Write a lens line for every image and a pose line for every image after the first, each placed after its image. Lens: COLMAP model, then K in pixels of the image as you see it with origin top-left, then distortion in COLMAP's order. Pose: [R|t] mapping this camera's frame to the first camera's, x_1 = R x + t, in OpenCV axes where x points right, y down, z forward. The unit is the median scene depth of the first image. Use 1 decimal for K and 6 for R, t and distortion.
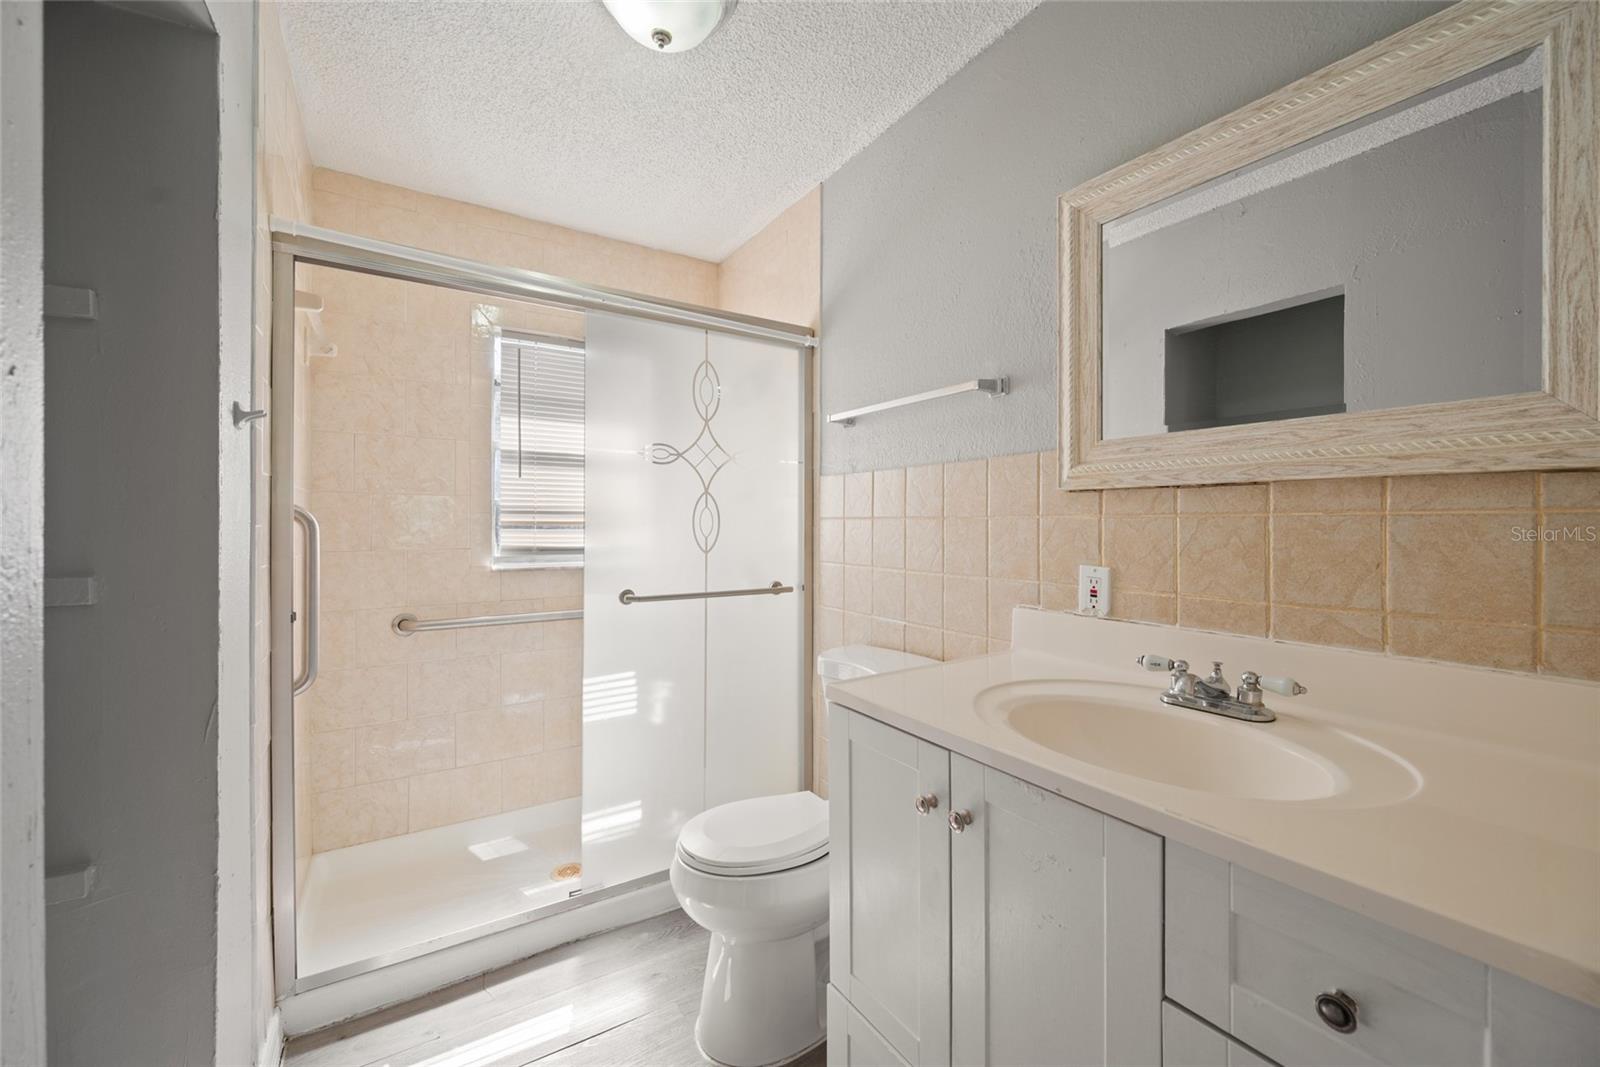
lens RADIAL K [[642.6, 0, 801.1], [0, 642.6, 528.8], [0, 0, 1]] dist [0.002454, 0.000356]
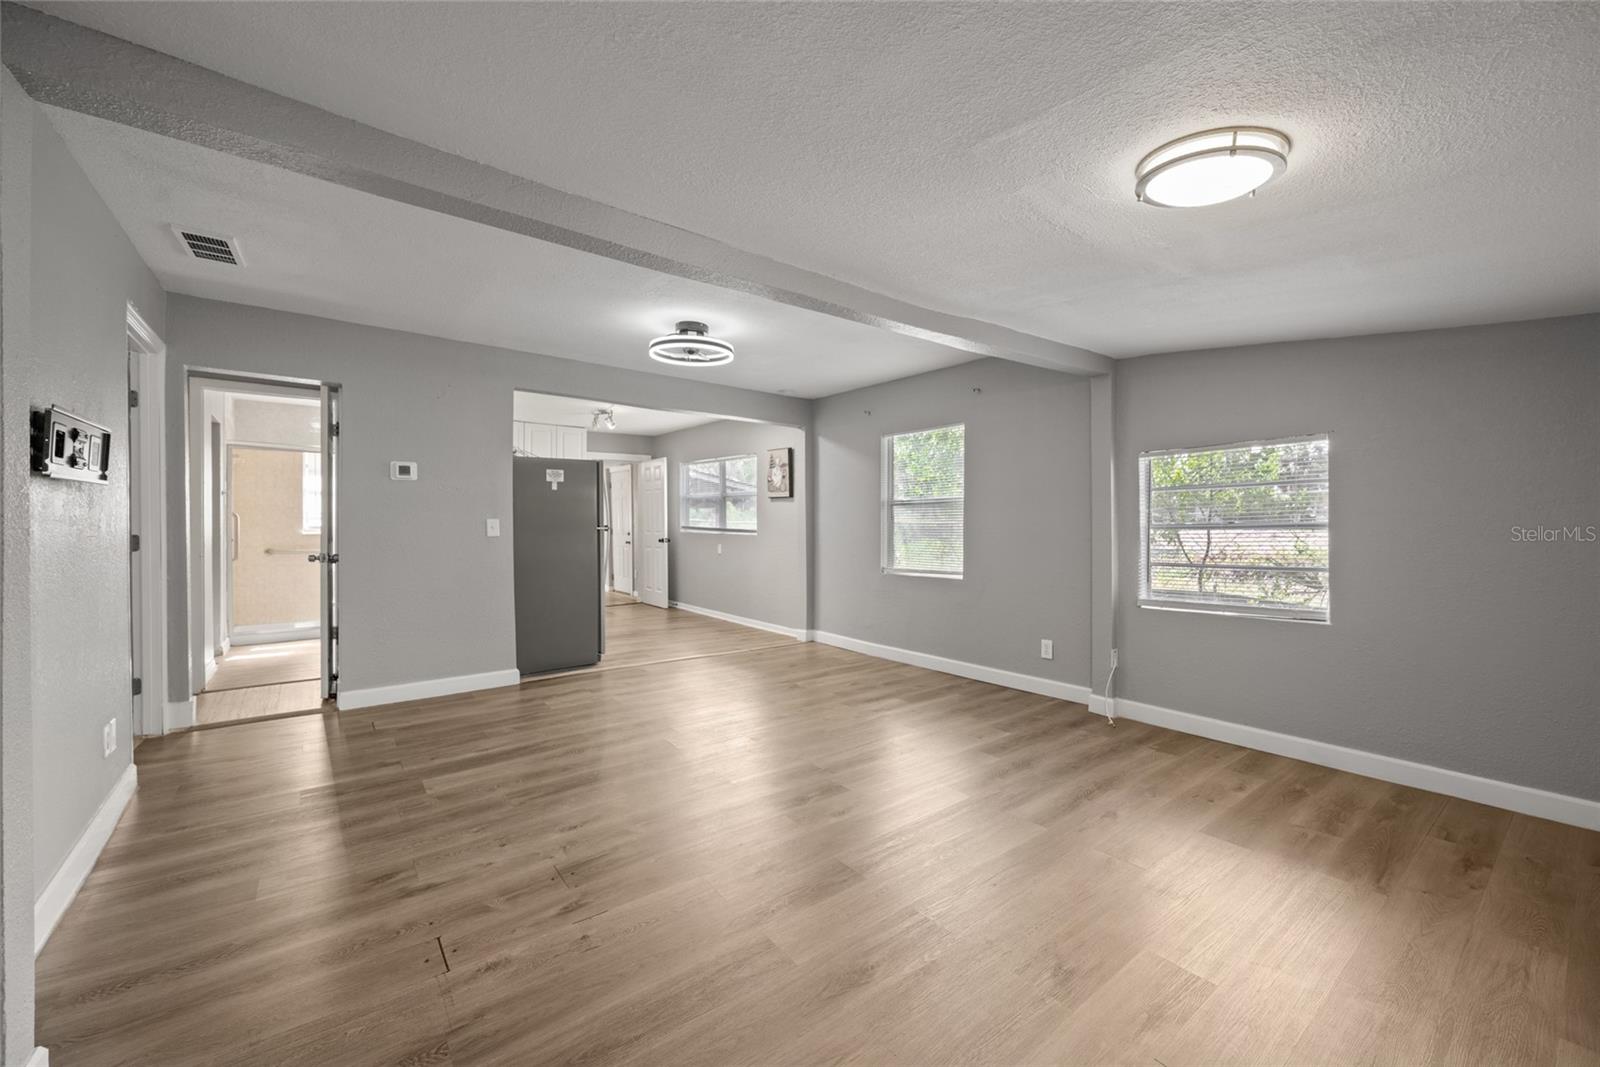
lens RADIAL K [[642.6, 0, 800.0], [0, 642.6, 527.6], [0, 0, 1]] dist [0.002454, 0.000356]
pose [[0.995698, 0.000001, 0.092659, 1.493850], [-0.000147, 0.999999, 0.001575, 0.036447], [-0.092659, -0.001582, 0.995697, -2.103112]]
